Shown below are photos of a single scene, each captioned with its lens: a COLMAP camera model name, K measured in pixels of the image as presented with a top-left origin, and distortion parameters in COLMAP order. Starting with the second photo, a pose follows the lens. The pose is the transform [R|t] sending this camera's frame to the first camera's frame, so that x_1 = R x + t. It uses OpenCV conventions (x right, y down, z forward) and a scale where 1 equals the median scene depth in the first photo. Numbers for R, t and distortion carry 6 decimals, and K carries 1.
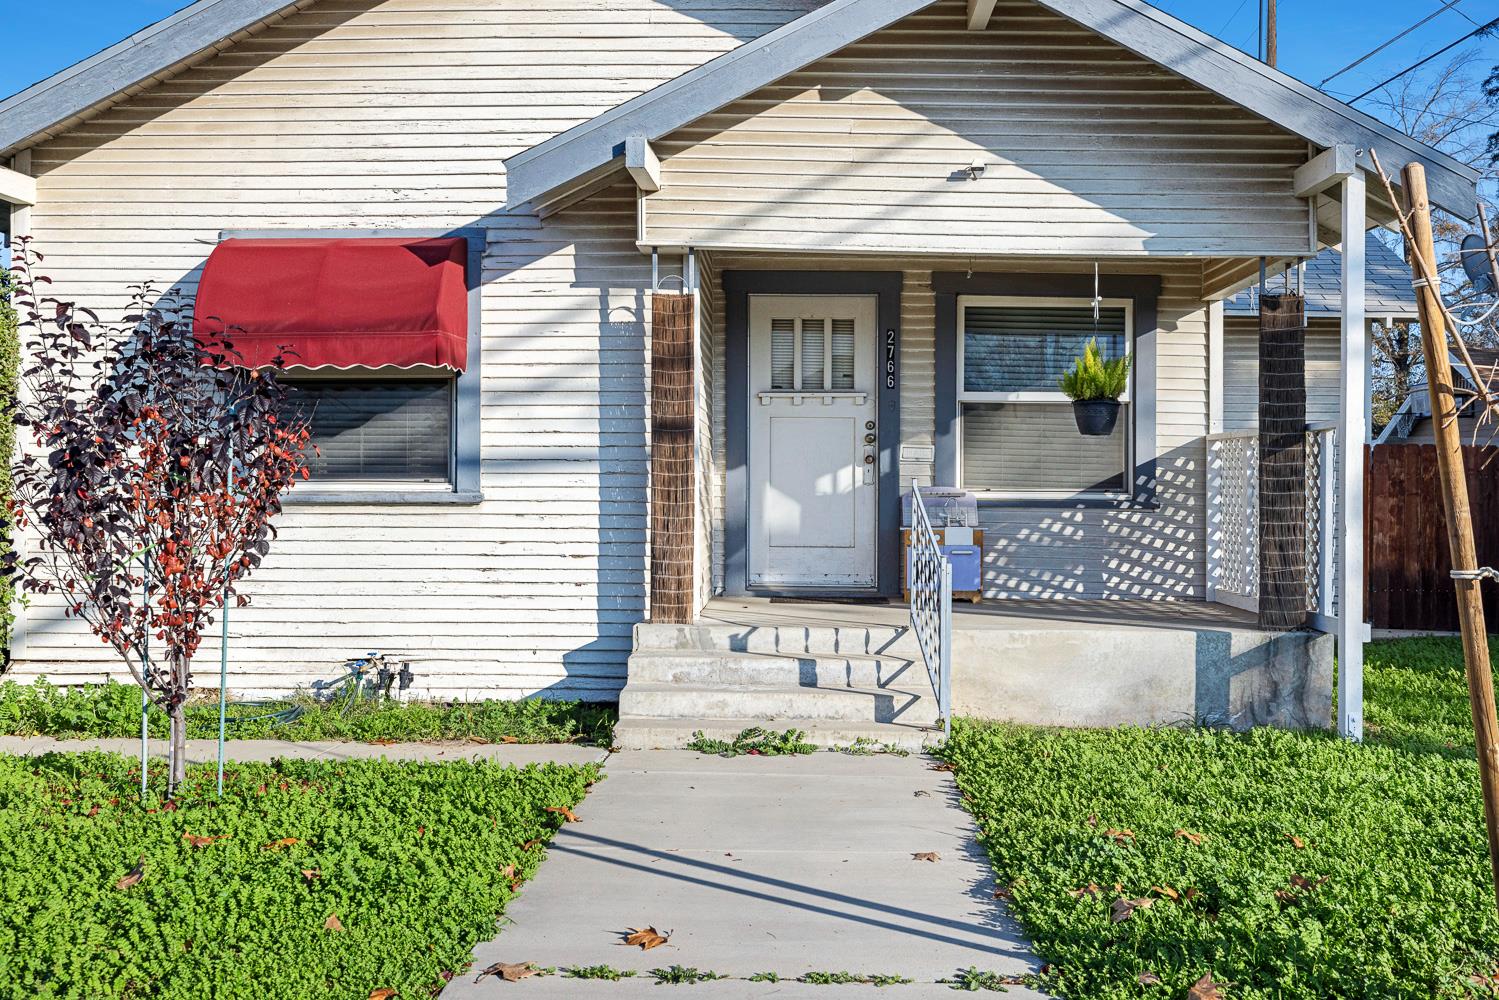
lens RADIAL K [[1481.3, 0, 745.1], [0, 1481.3, 483.9], [0, 0, 1]] dist [0.011745, 0.000000]
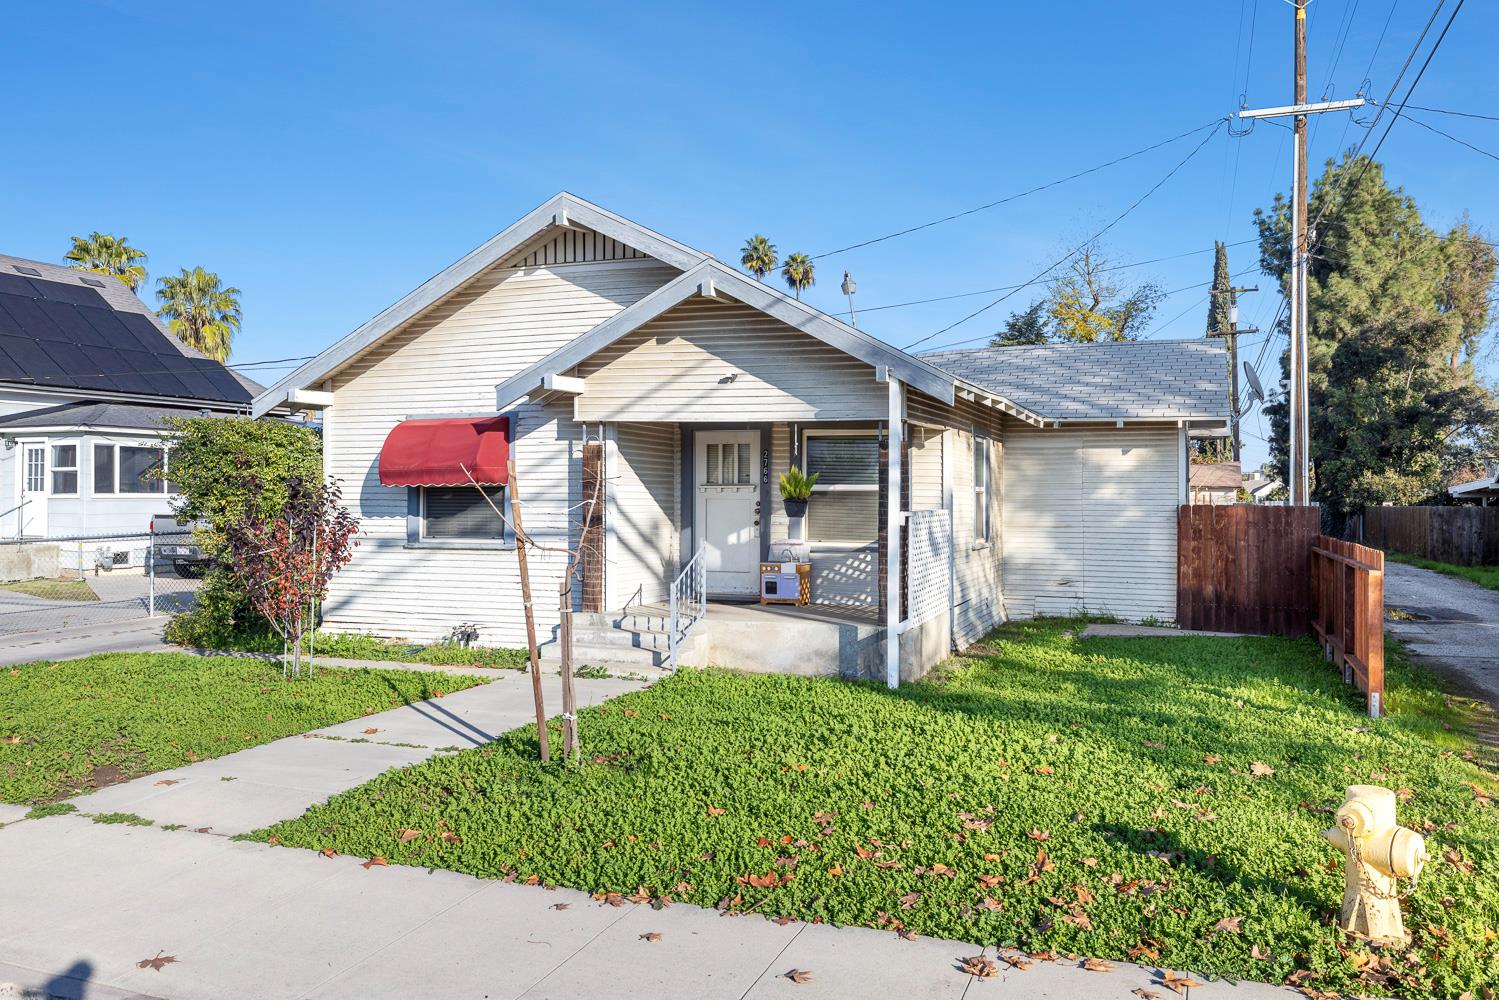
lens RADIAL K [[1156.4, 0, 740.0], [0, 1156.4, 502.6], [0, 0, 1]] dist [0.002293, 0.000387]
pose [[0.946514, -0.002162, -0.322656, 0.635771], [0.003114, 0.999992, 0.002433, -0.055574], [0.322648, -0.003307, 0.946513, -0.389837]]
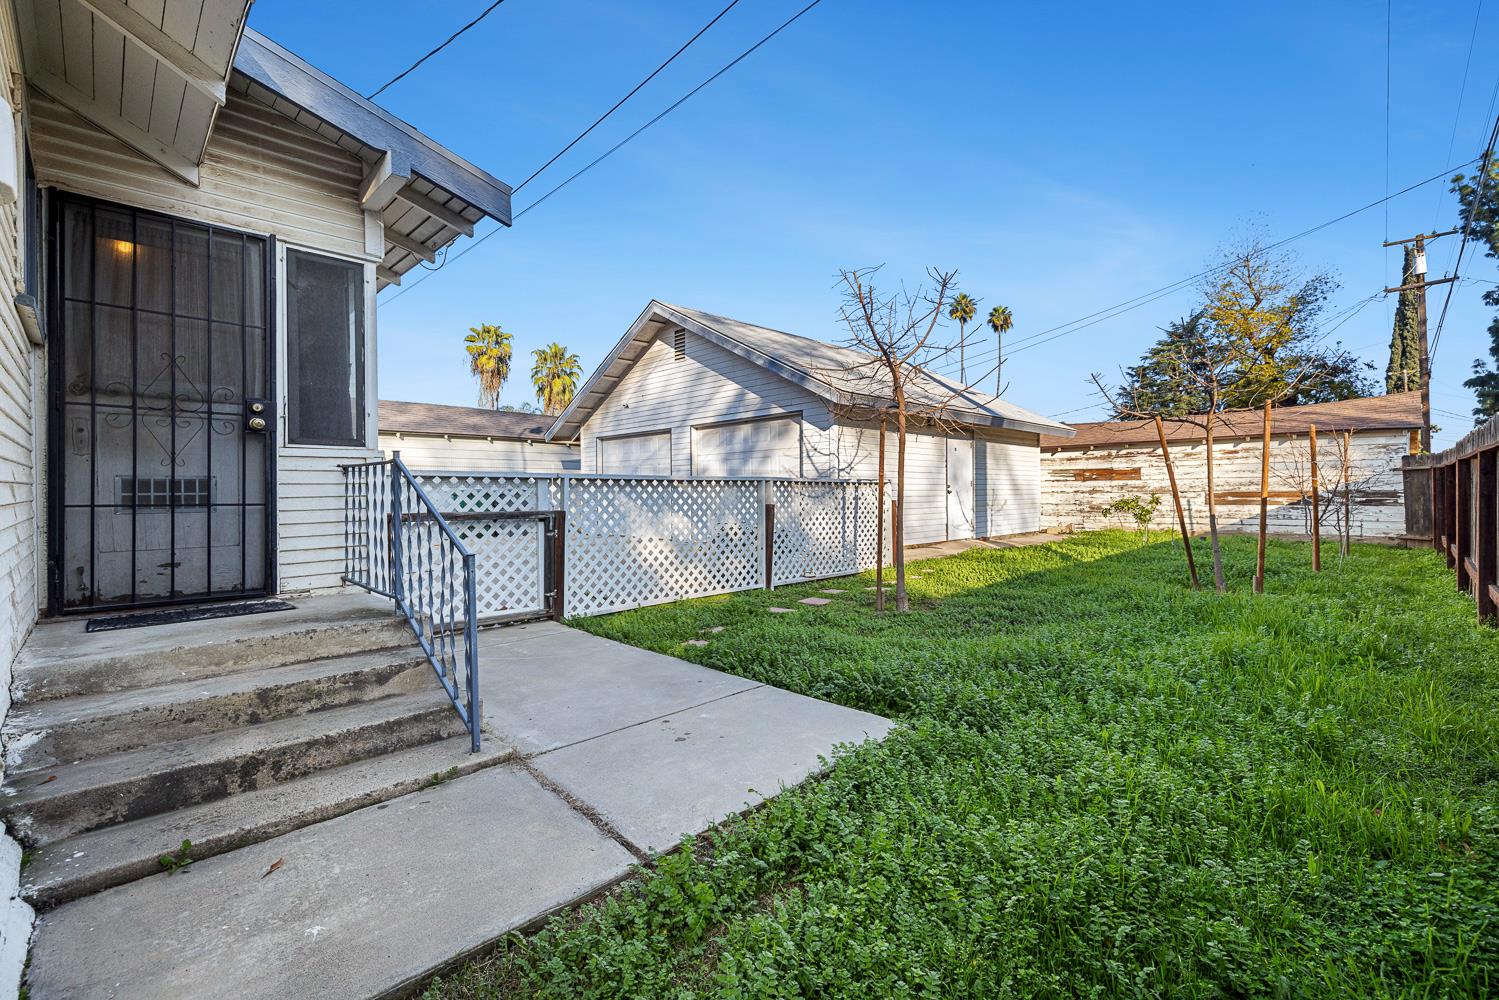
lens RADIAL K [[648.1, 0, 749.6], [0, 648.1, 500.8], [0, 0, 1]] dist [-0.001072, 0.000090]
pose [[0.740013, -0.002418, -0.672589, 0.893511], [0.009988, 0.999923, 0.007394, 0.041624], [0.672519, -0.012190, 0.739980, 2.387532]]
